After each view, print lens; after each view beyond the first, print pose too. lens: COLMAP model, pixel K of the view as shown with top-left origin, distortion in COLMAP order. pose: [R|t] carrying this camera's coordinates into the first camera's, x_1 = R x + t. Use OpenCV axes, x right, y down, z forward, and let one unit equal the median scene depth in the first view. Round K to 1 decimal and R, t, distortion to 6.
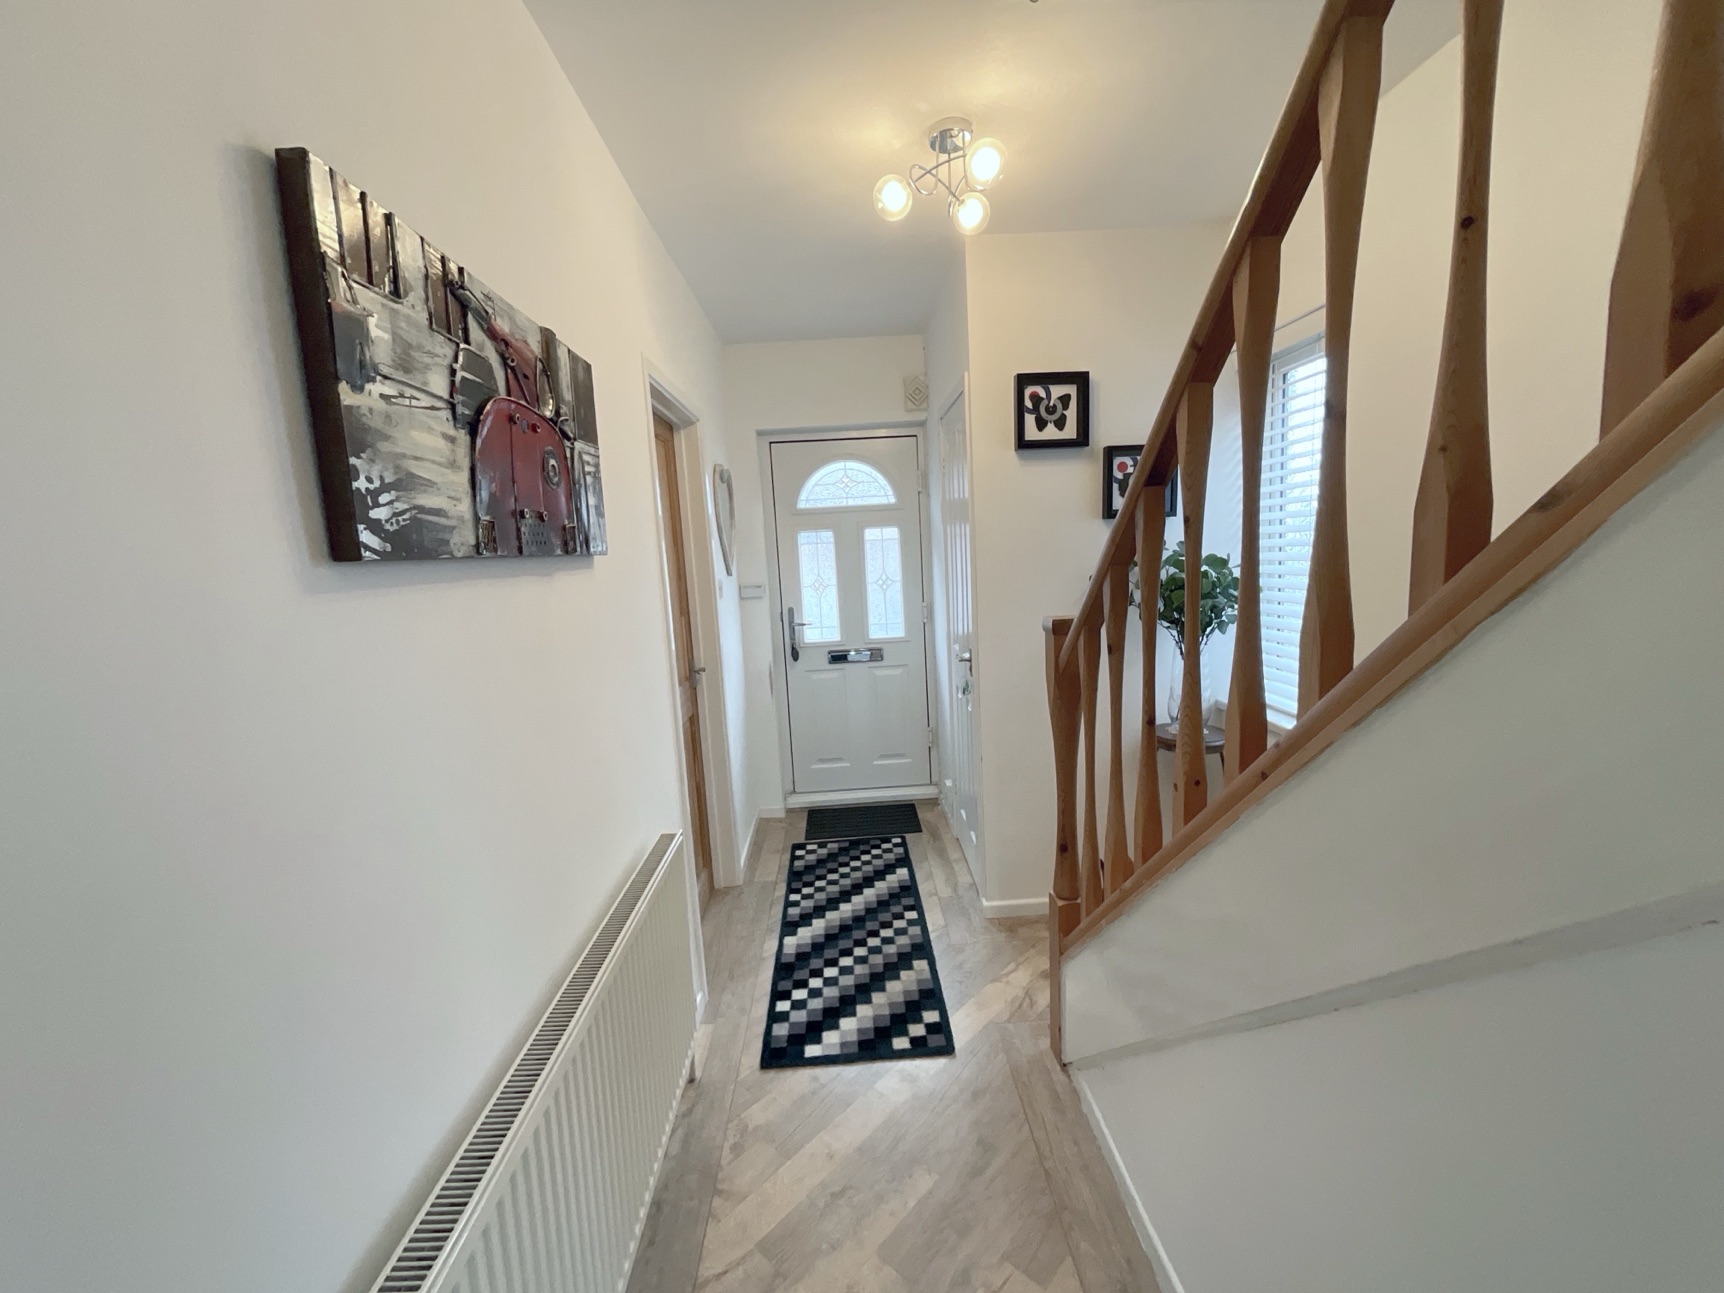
lens RADIAL K [[699.6, 0, 868.7], [0, 699.6, 657.1], [0, 0, 1]] dist [-0.002281, 0.000836]
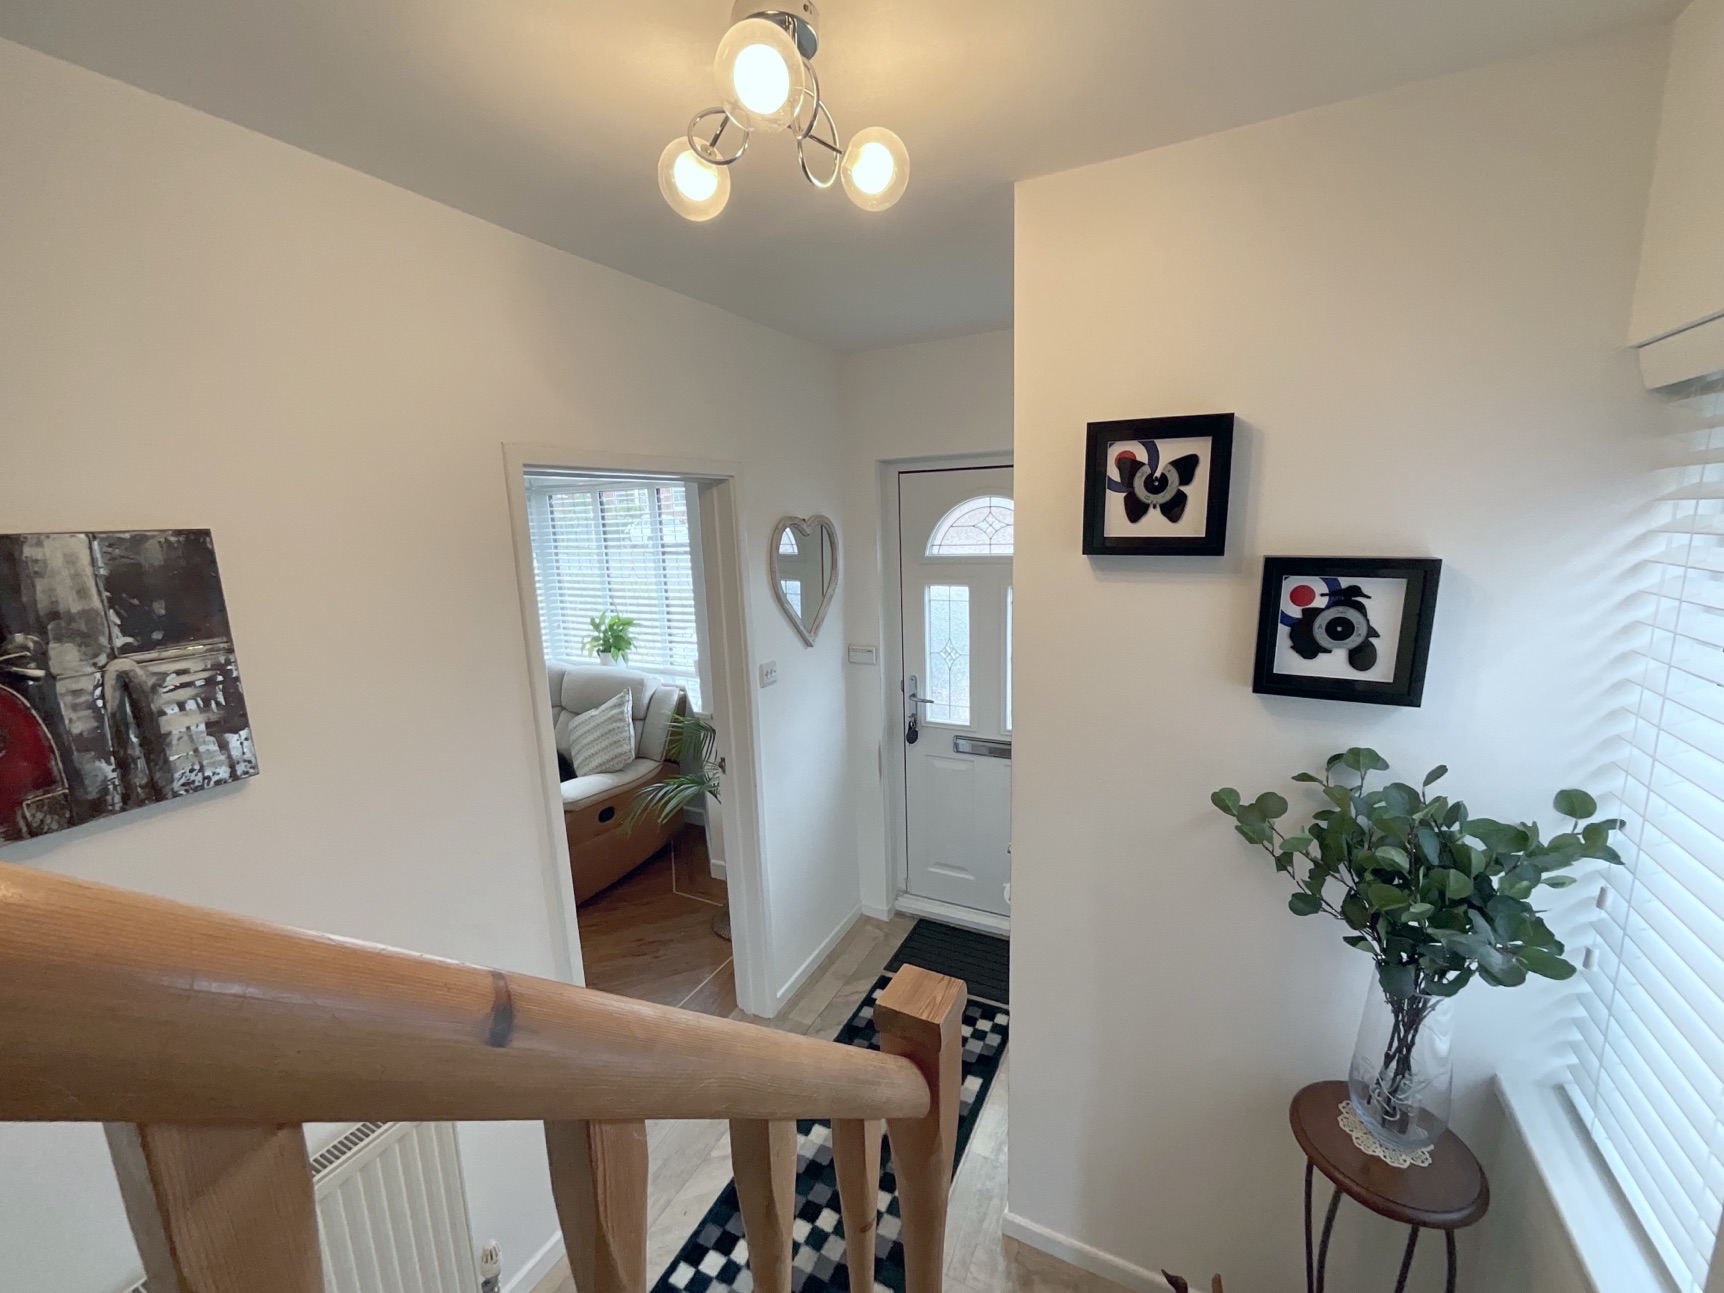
lens RADIAL K [[699.6, 0, 868.1], [0, 699.6, 651.0], [0, 0, 1]] dist [-0.002281, 0.000836]
pose [[0.879996, 0.113768, -0.461154, 0.327419], [-0.086942, 0.993069, 0.079086, -0.247409], [0.466956, -0.029501, 0.883788, 0.409473]]
